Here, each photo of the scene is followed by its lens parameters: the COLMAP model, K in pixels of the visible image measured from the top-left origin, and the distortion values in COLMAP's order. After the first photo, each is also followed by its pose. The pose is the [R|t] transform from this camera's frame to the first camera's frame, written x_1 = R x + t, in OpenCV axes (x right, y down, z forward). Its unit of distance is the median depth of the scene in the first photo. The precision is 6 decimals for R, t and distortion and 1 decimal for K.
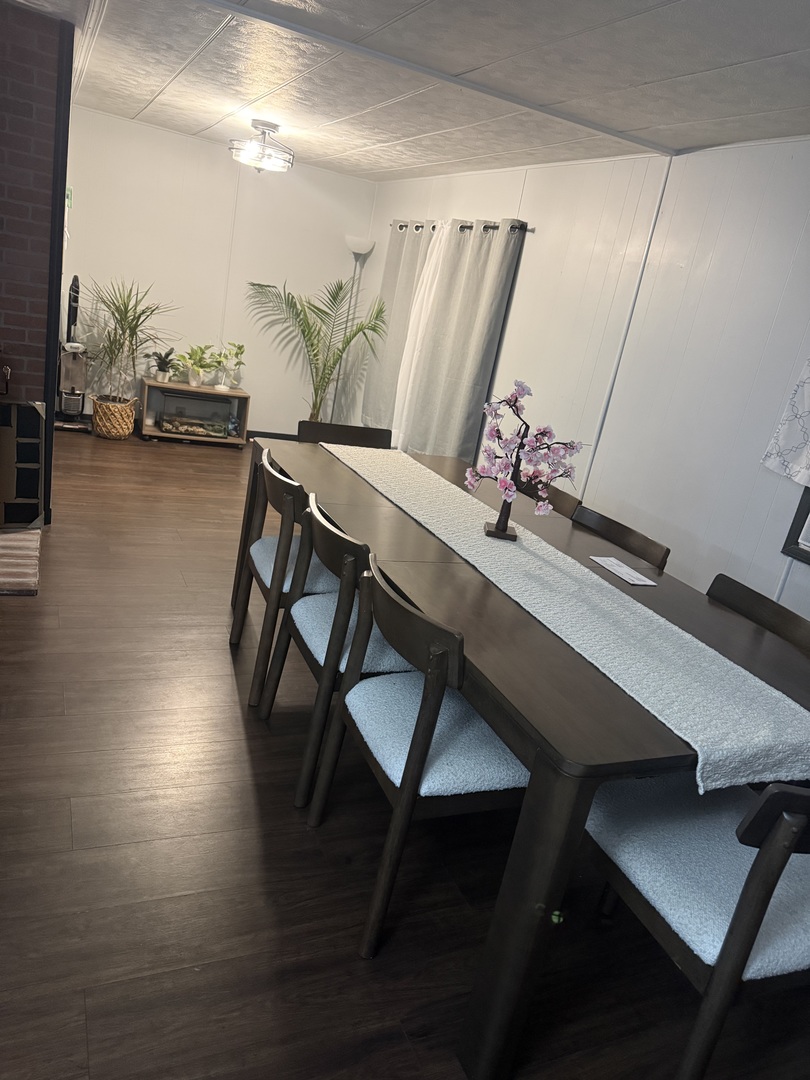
lens RADIAL K [[766.6, 0, 402.6], [0, 766.6, 537.6], [0, 0, 1]] dist [0.054632, -0.049514]
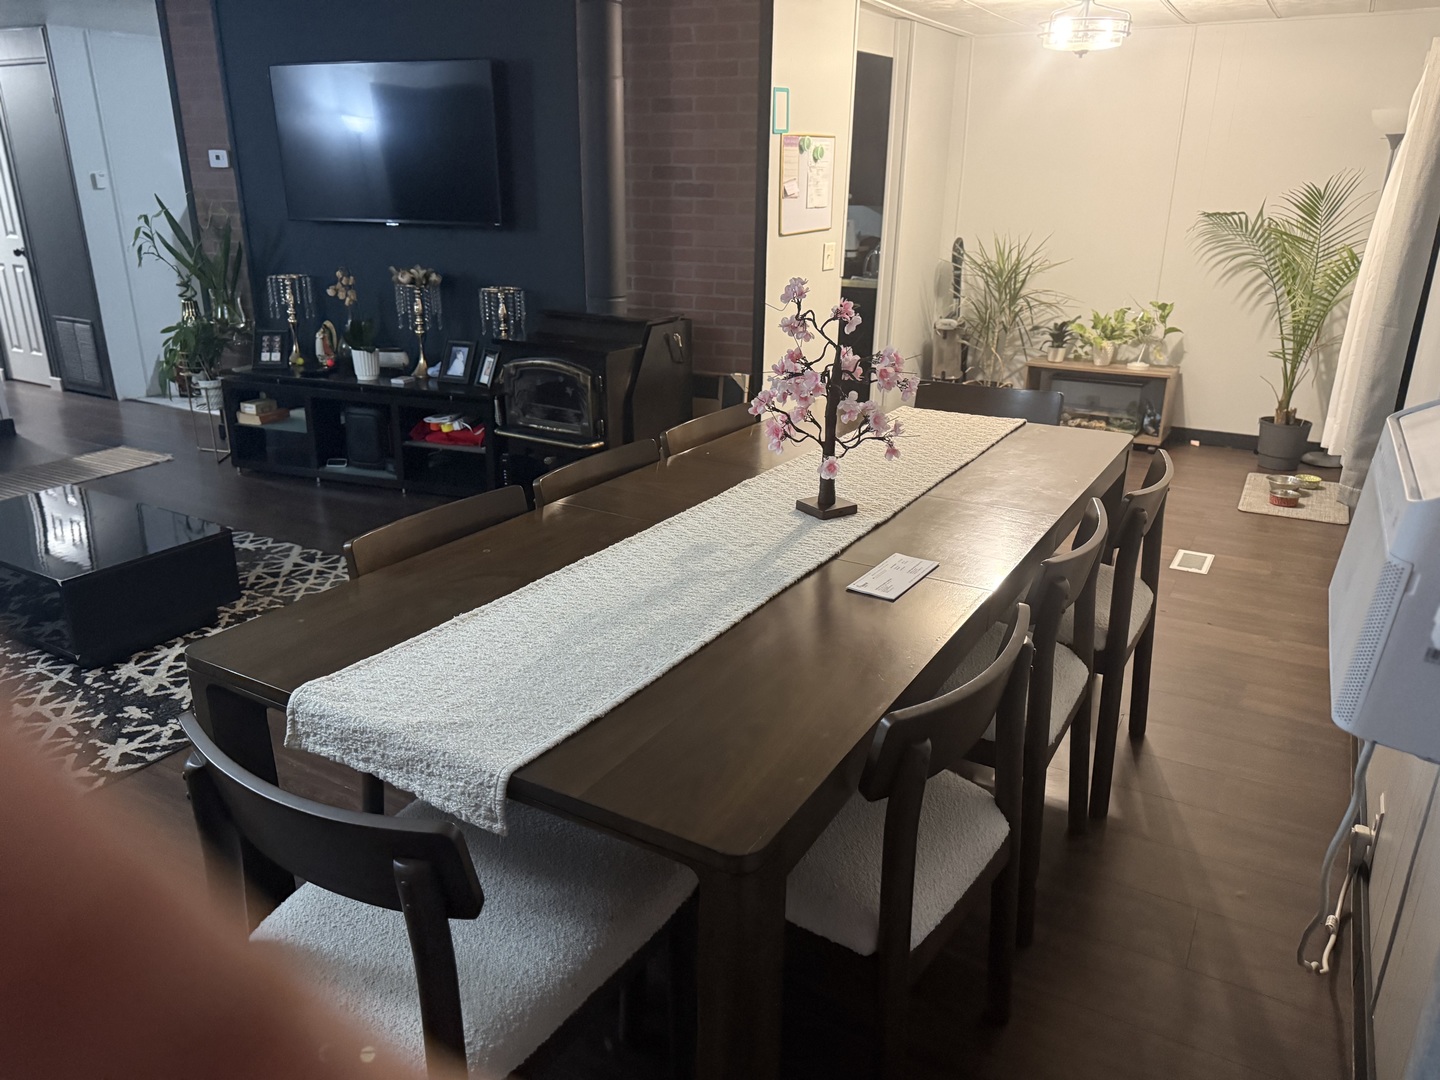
lens RADIAL K [[1022.2, 0, 726.3], [0, 1022.2, 528.8], [0, 0, 1]] dist [0.054632, -0.049514]
pose [[0.577210, 0.088967, -0.811735, 0.358689], [-0.152311, 0.988333, 0.000017, 0.011262], [0.802265, 0.123626, 0.584026, 0.178232]]
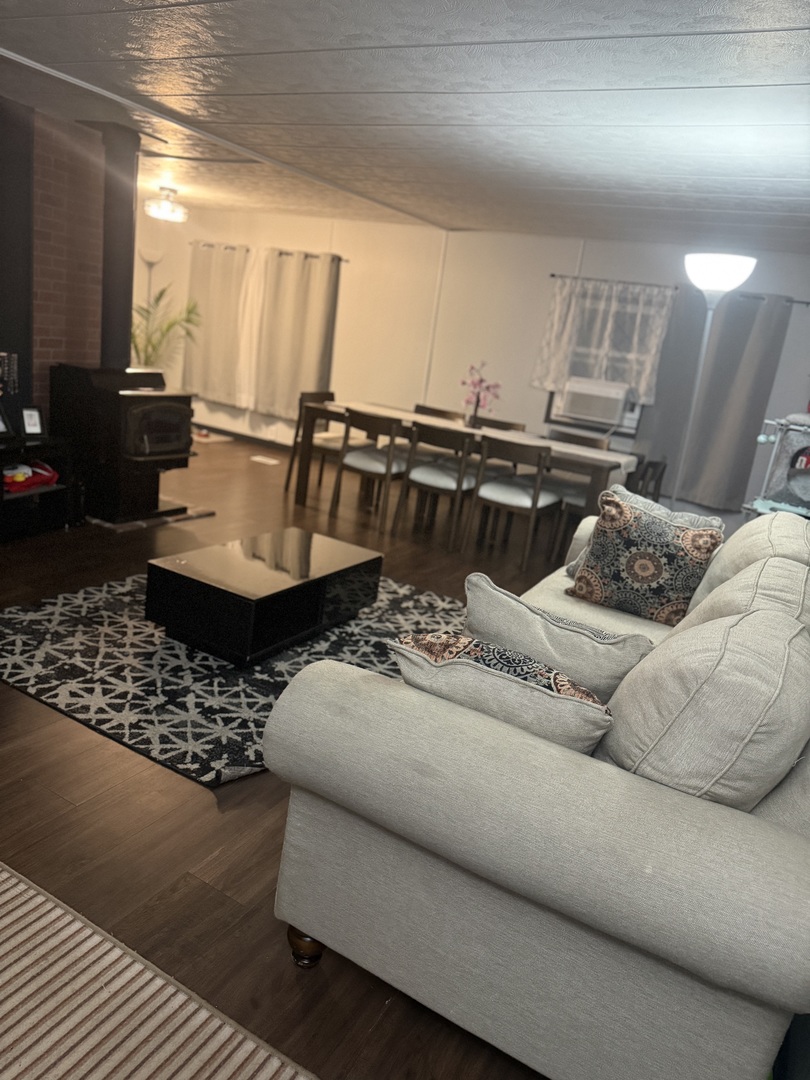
lens RADIAL K [[766.6, 0, 405.7], [0, 766.6, 546.9], [0, 0, 1]] dist [0.054632, -0.049514]
pose [[0.802015, -0.230085, 0.551210, -0.608133], [0.189320, 0.973170, 0.130757, 0.002018], [-0.566507, -0.000514, 0.824057, -0.330627]]
